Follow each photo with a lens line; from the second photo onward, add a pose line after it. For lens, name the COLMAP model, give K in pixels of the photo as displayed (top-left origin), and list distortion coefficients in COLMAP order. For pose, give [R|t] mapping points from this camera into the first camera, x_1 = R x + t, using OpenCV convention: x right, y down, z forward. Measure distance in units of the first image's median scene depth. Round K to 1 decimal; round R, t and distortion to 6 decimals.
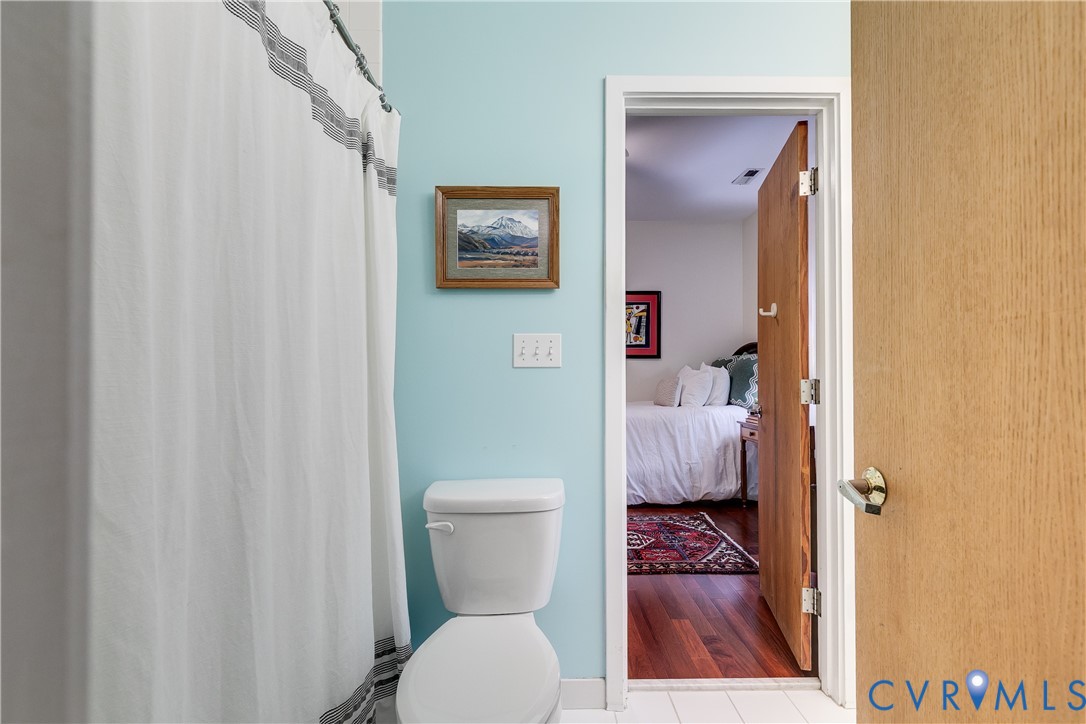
lens RADIAL K [[506.1, 0, 544.0], [0, 506.1, 366.0], [0, 0, 1]] dist [-0.002795, 0.000818]
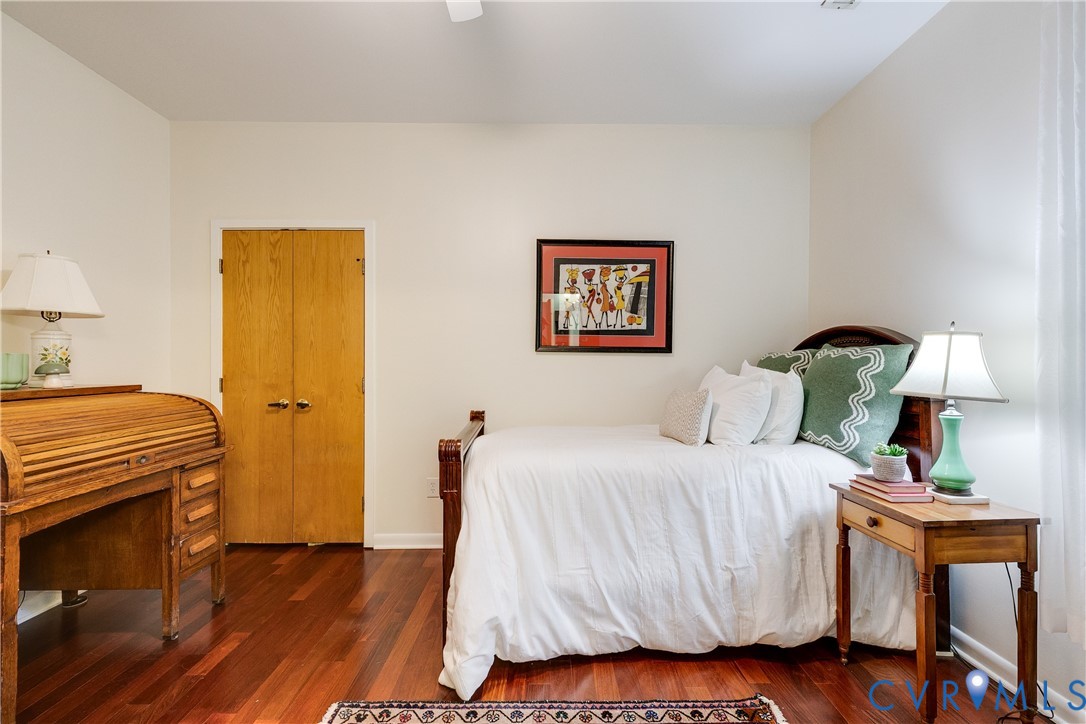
lens RADIAL K [[506.1, 0, 542.5], [0, 506.1, 361.1], [0, 0, 1]] dist [-0.002795, 0.000818]
pose [[0.999864, 0.009560, -0.013448, 0.107215], [-0.009447, 0.999920, 0.008389, -0.011509], [0.013527, -0.008261, 0.999874, 0.500158]]
